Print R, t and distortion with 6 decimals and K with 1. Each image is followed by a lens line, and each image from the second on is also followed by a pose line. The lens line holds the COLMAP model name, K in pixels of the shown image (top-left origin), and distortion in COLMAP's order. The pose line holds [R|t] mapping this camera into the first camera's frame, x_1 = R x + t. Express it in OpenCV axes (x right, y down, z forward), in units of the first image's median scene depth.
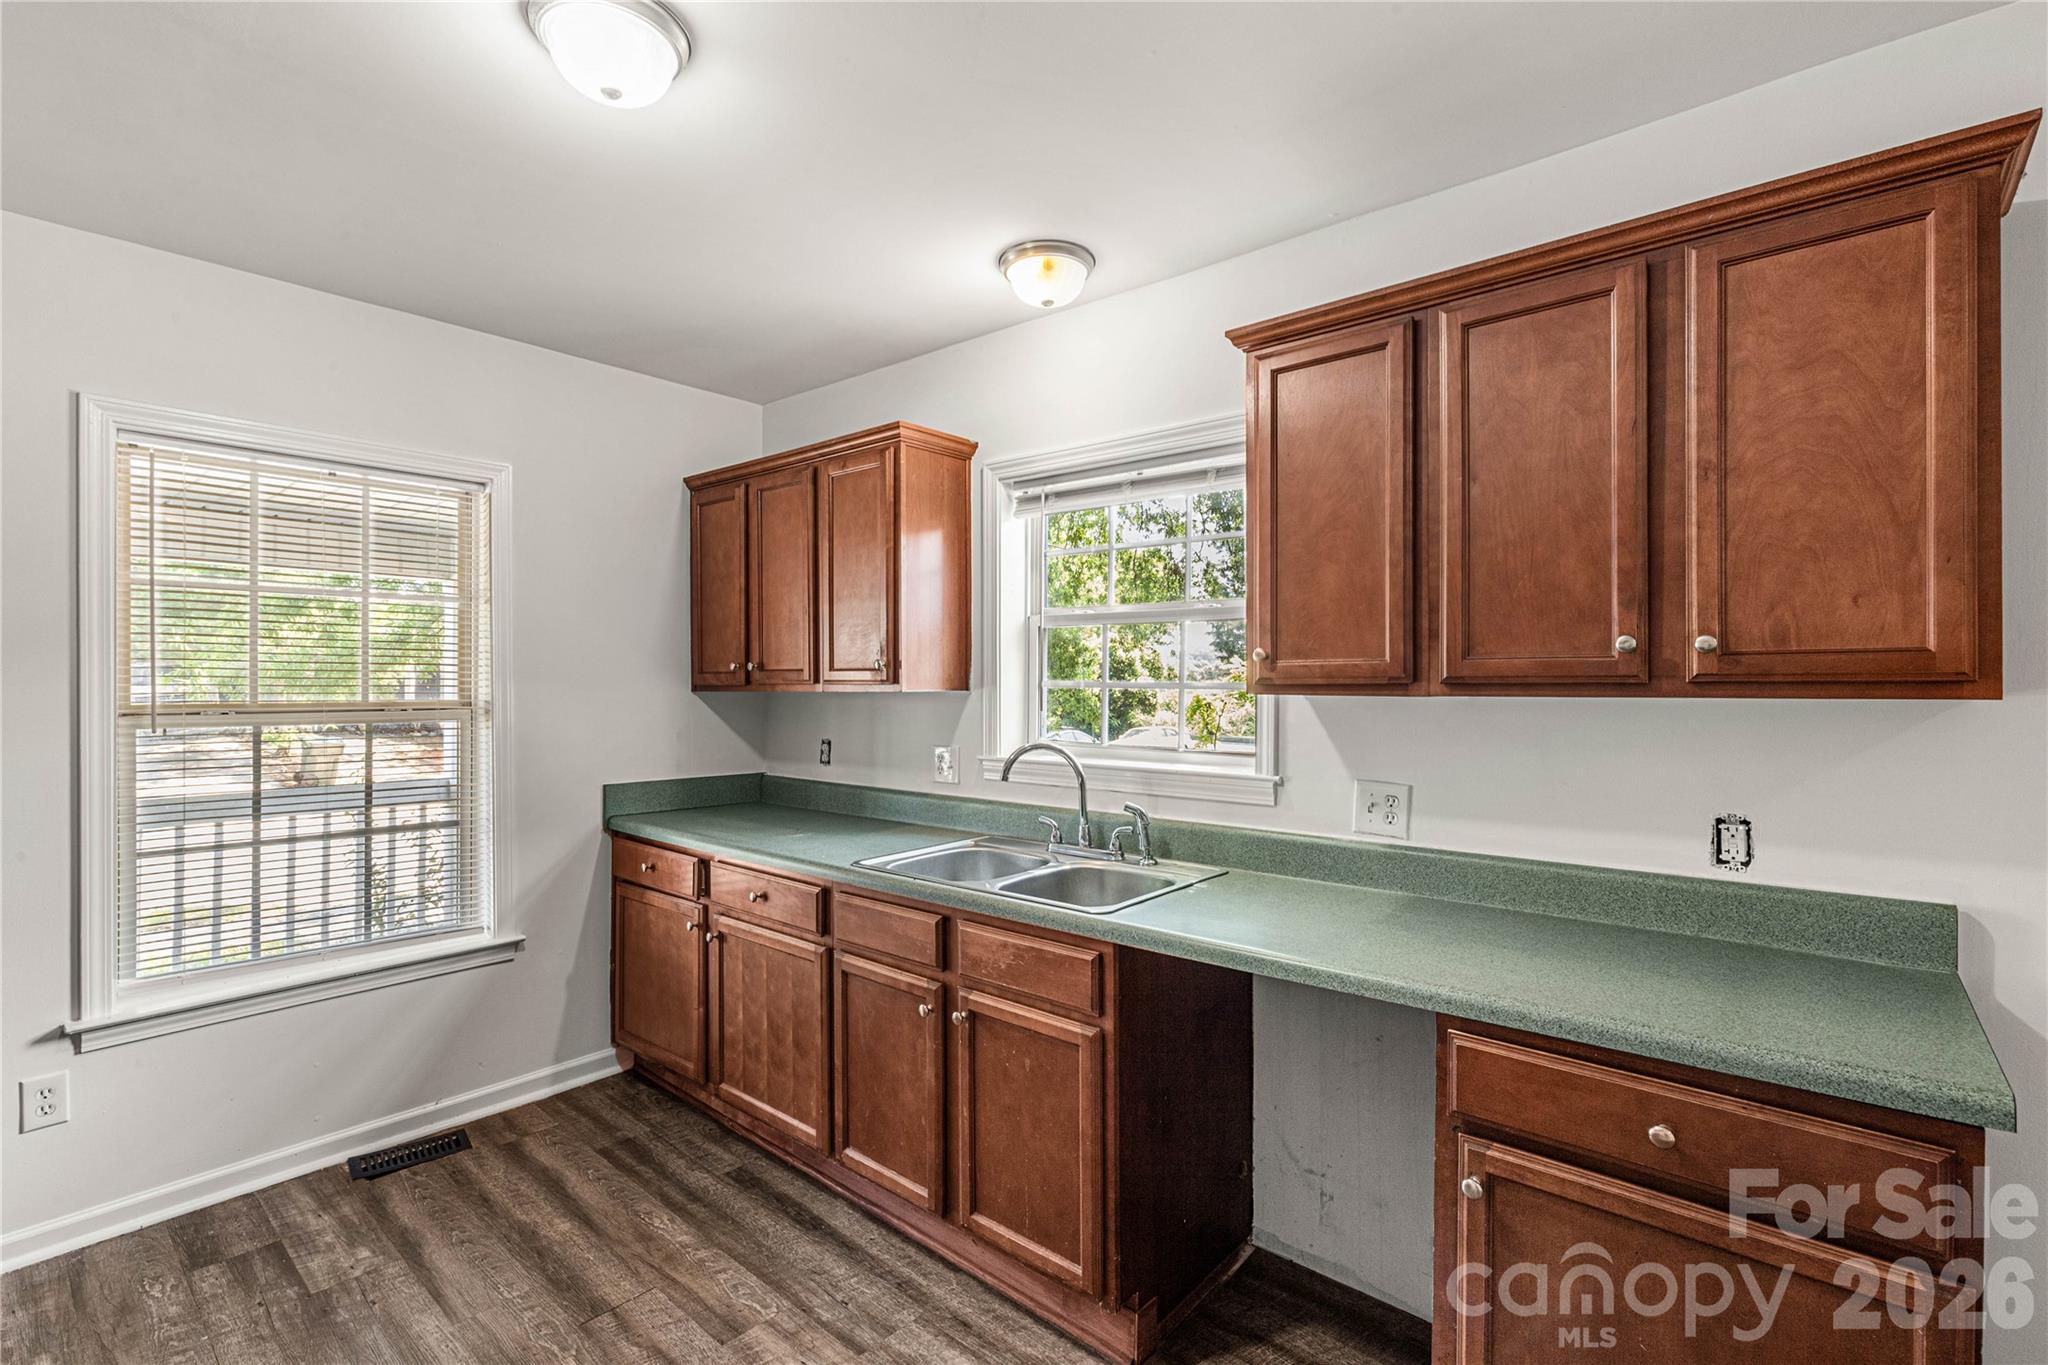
lens RADIAL K [[938.0, 0, 1012.0], [0, 938.0, 680.6], [0, 0, 1]] dist [0.000674, 0.001445]
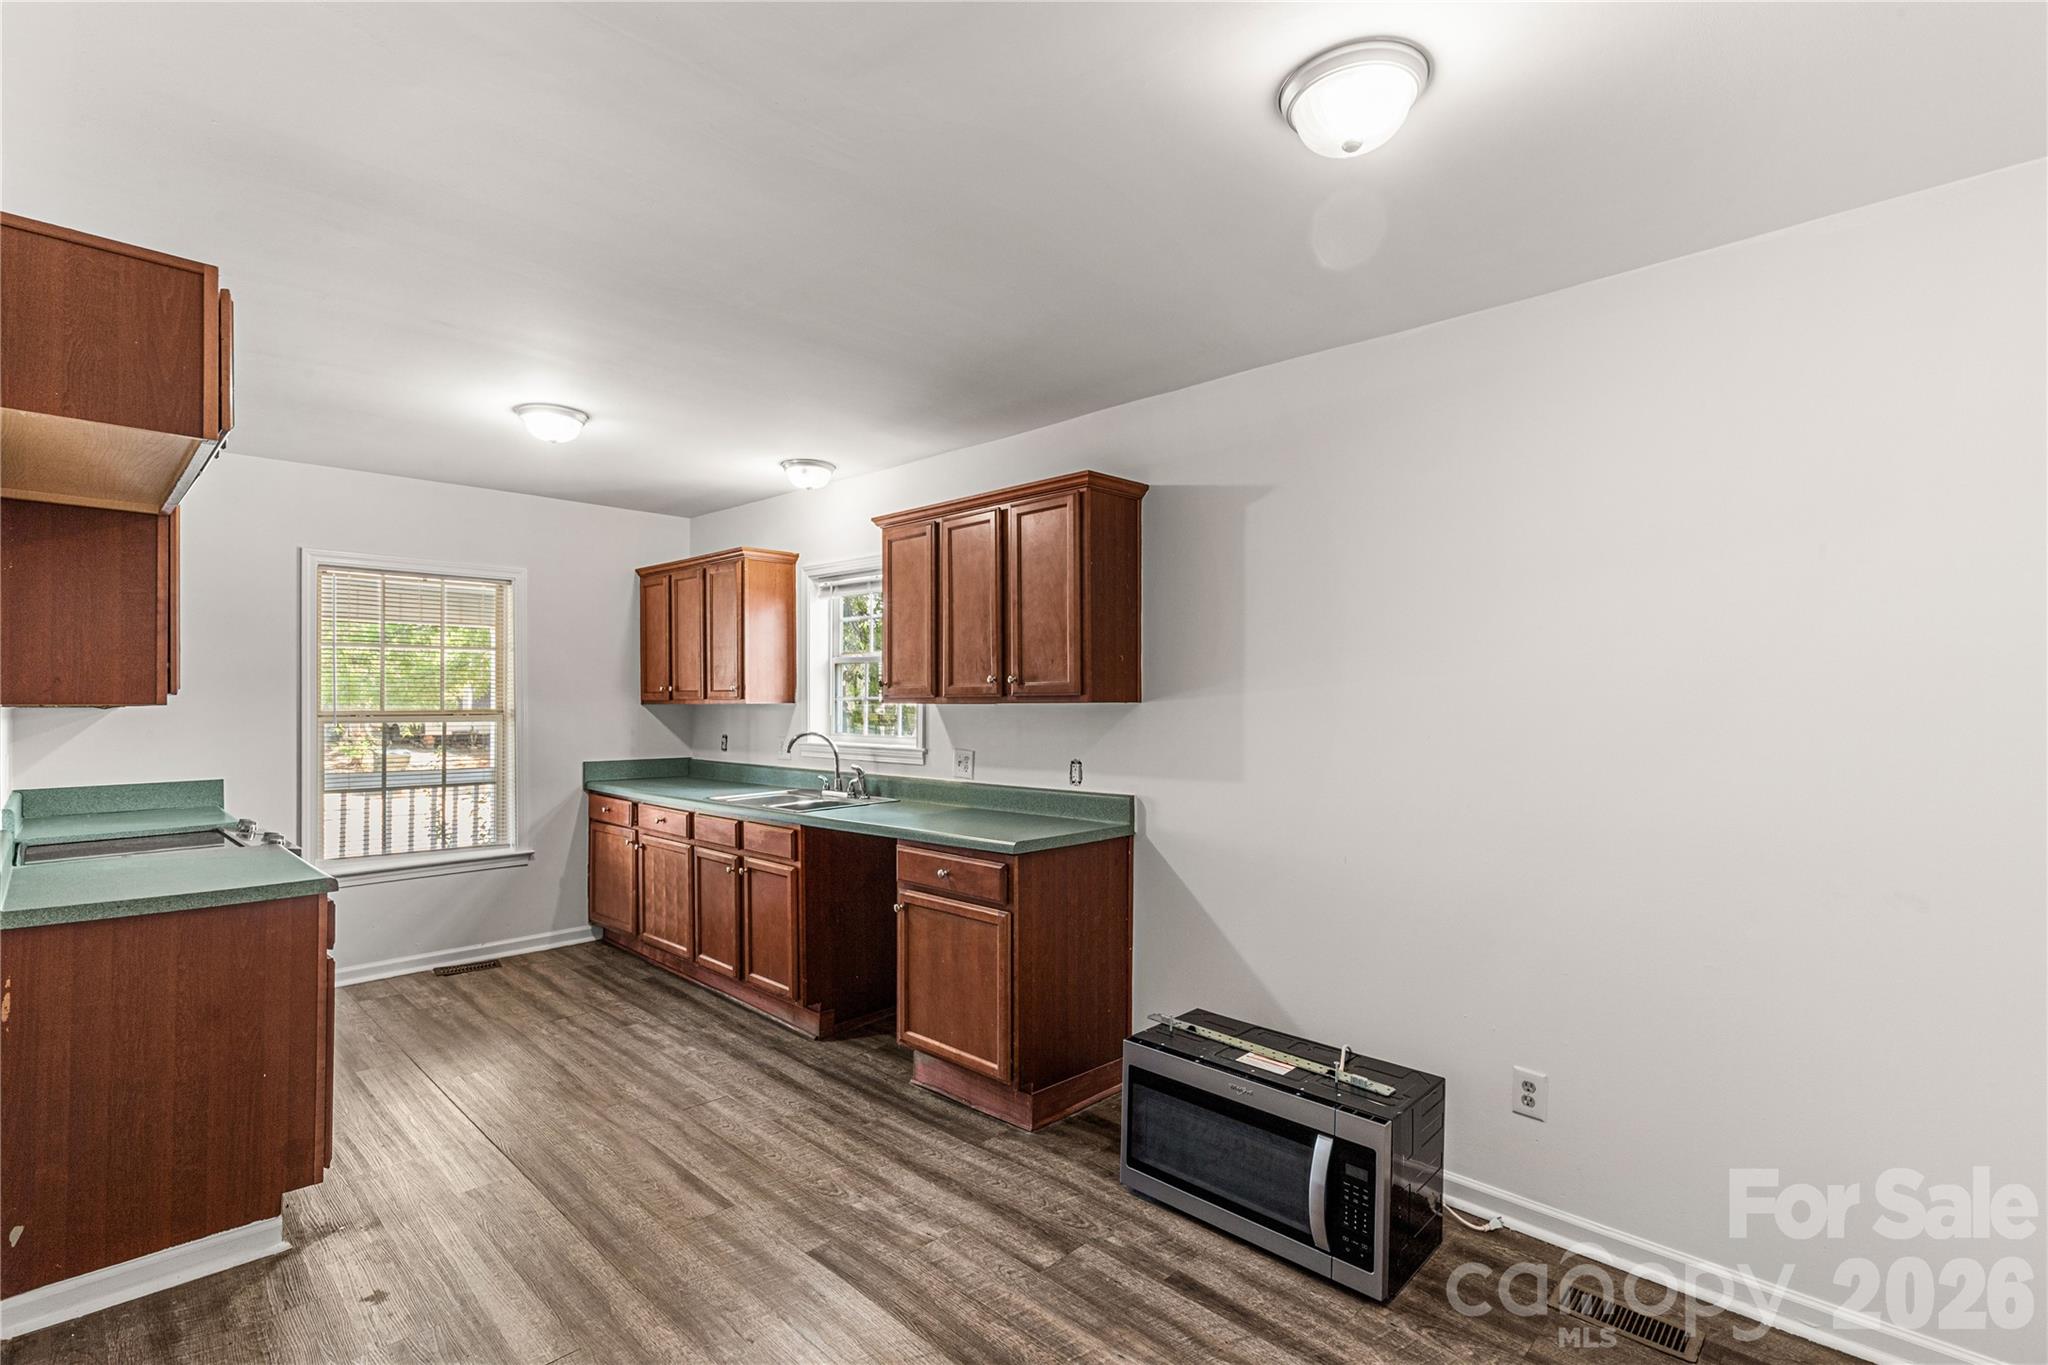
lens RADIAL K [[938.0, 0, 1006.9], [0, 938.0, 694.1], [0, 0, 1]] dist [0.000674, 0.001445]
pose [[0.998762, -0.002406, -0.049689, 0.458390], [0.002222, 0.999990, -0.003750, 0.001967], [0.049697, 0.003635, 0.998758, -0.709935]]
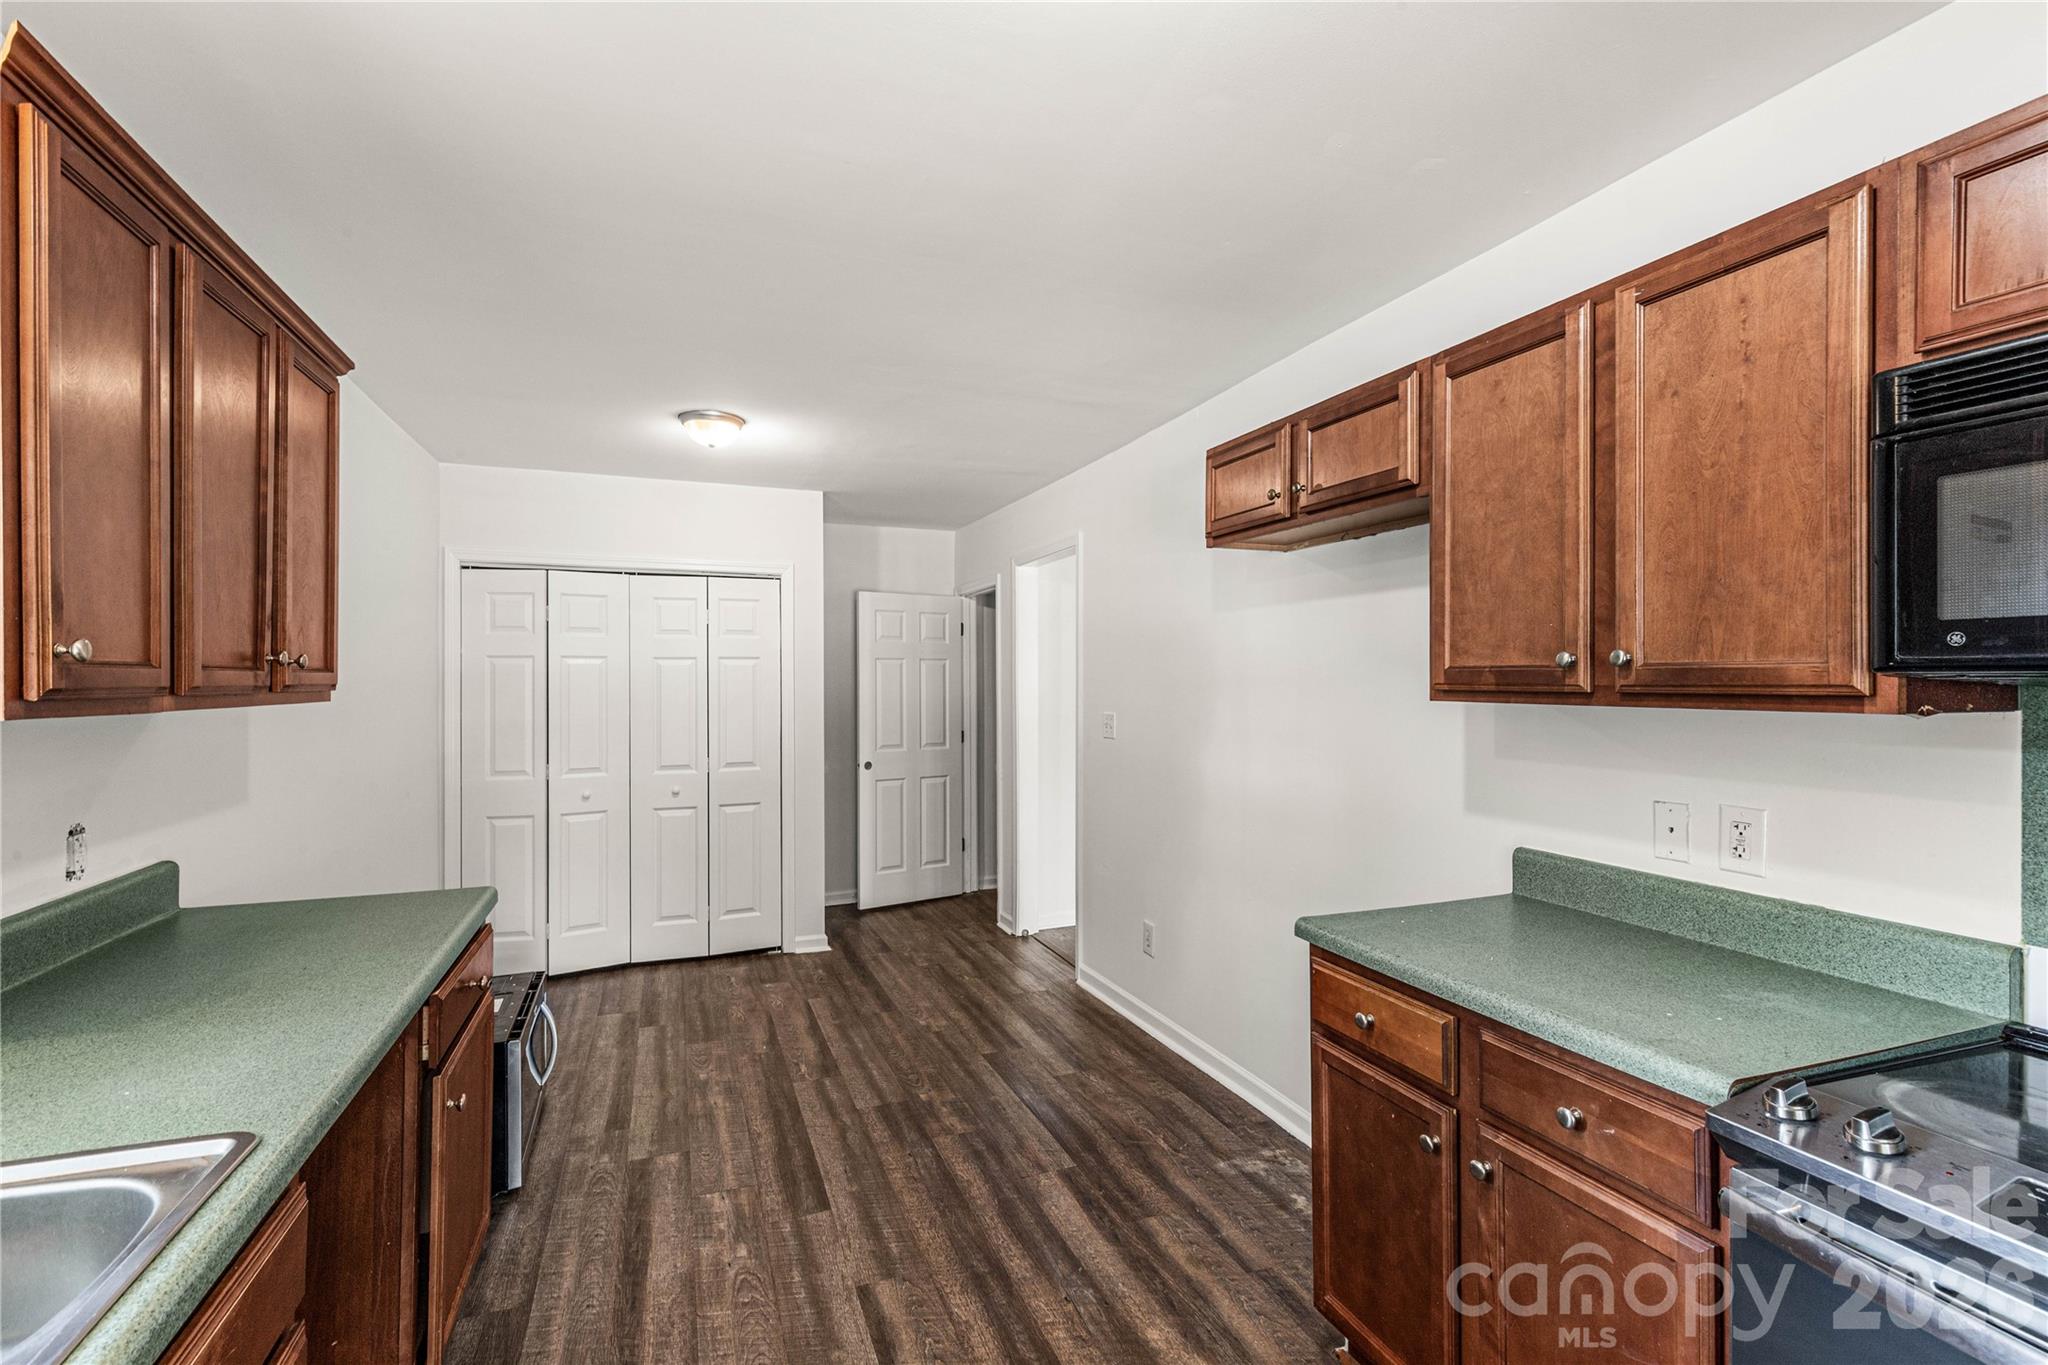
lens RADIAL K [[938.0, 0, 1026.0], [0, 938.0, 674.6], [0, 0, 1]] dist [0.000674, 0.001445]
pose [[-0.887187, 0.005882, 0.461372, -0.382057], [0.001128, 0.999943, -0.010578, -0.006645], [-0.461408, -0.008864, -0.887144, 0.899321]]
